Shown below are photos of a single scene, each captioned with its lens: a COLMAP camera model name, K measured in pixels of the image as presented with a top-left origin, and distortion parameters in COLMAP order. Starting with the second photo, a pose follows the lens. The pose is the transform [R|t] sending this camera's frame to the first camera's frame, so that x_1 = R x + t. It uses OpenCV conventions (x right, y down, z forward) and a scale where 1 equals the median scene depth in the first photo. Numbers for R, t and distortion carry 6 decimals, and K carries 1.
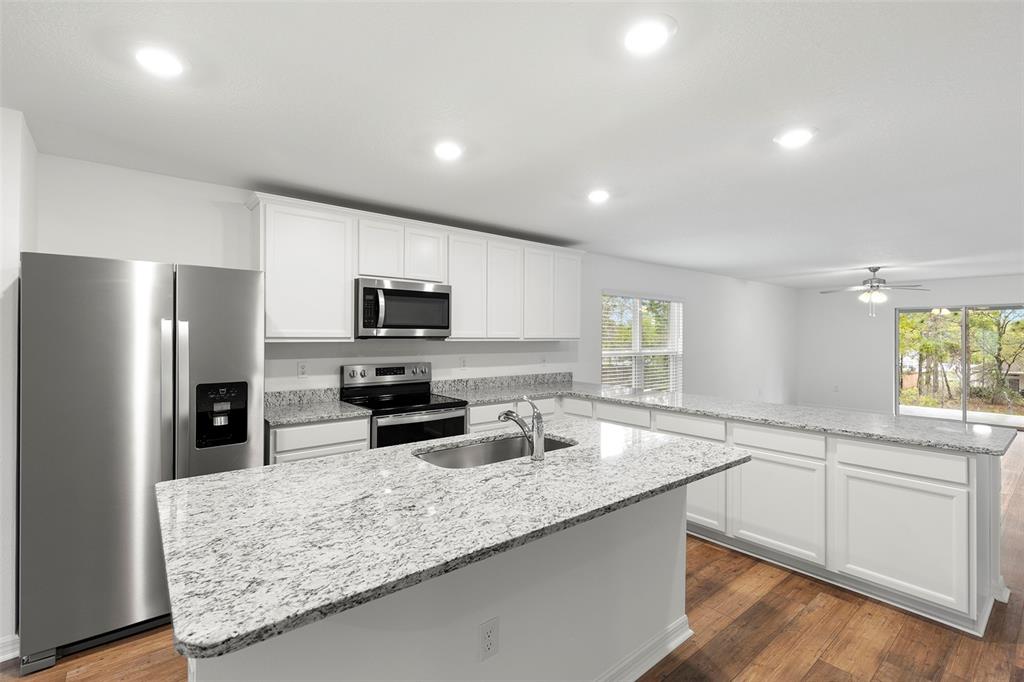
lens RADIAL K [[458.1, 0, 507.1], [0, 458.1, 332.6], [0, 0, 1]] dist [0.003665, -0.000357]
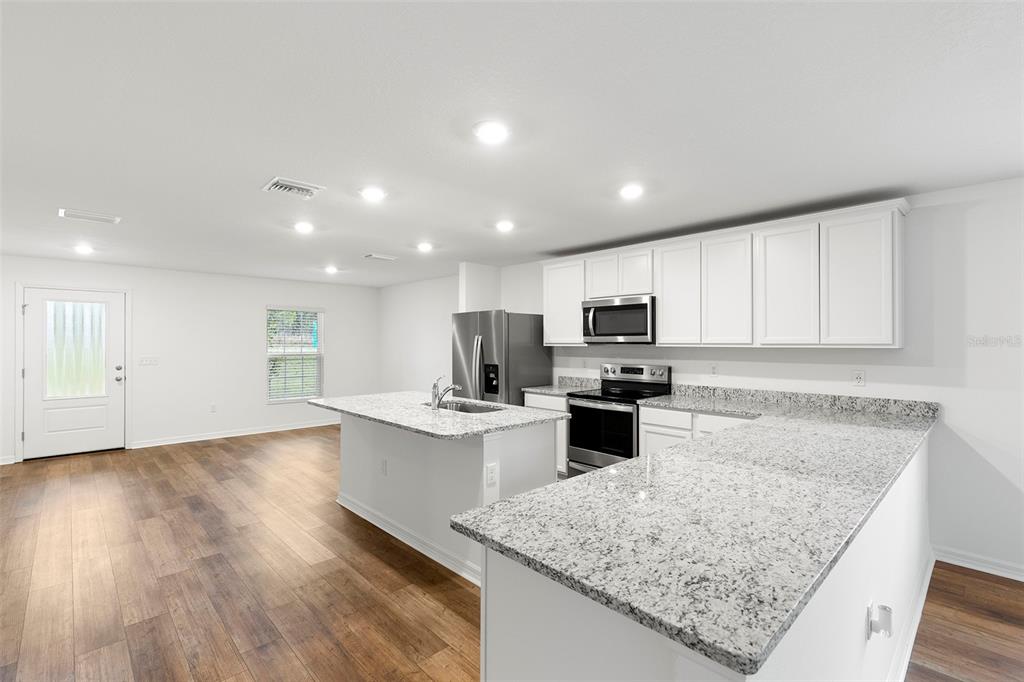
lens RADIAL K [[458.1, 0, 507.5], [0, 458.1, 342.2], [0, 0, 1]] dist [0.003665, -0.000357]
pose [[0.078086, -0.006159, -0.996928, 0.936946], [0.005203, 0.999970, -0.005770, 0.013207], [0.996933, -0.004737, 0.078116, 0.568601]]
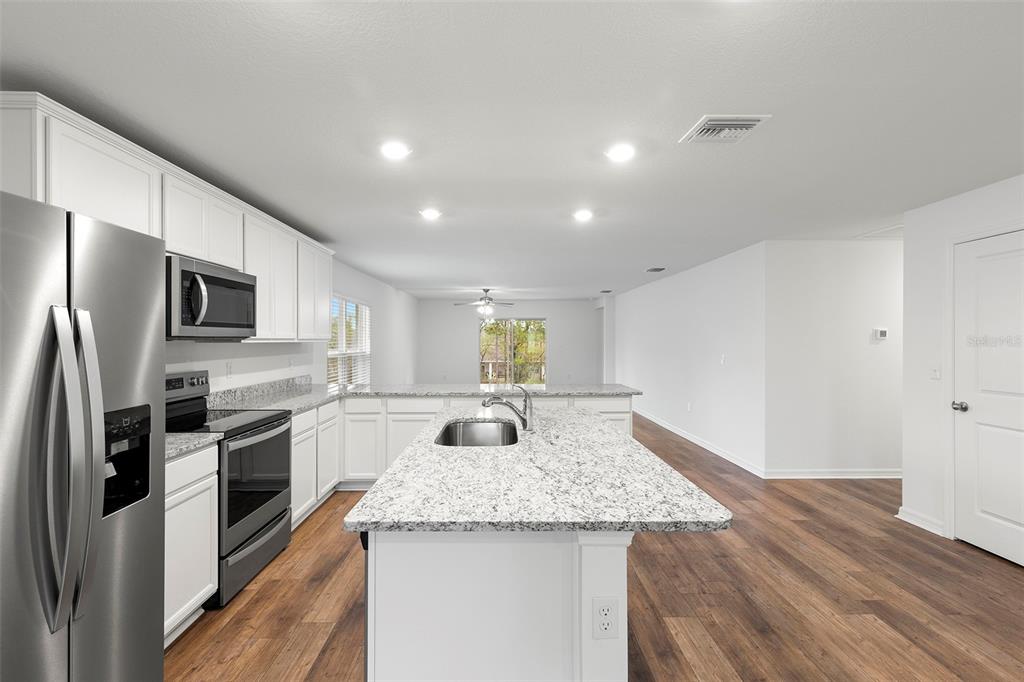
lens RADIAL K [[458.1, 0, 503.9], [0, 458.1, 340.2], [0, 0, 1]] dist [0.003665, -0.000357]
pose [[0.621693, -0.006343, 0.783235, -0.492555], [-0.002810, 0.999943, 0.010329, 0.004507], [-0.783256, -0.008622, 0.621640, 0.123314]]
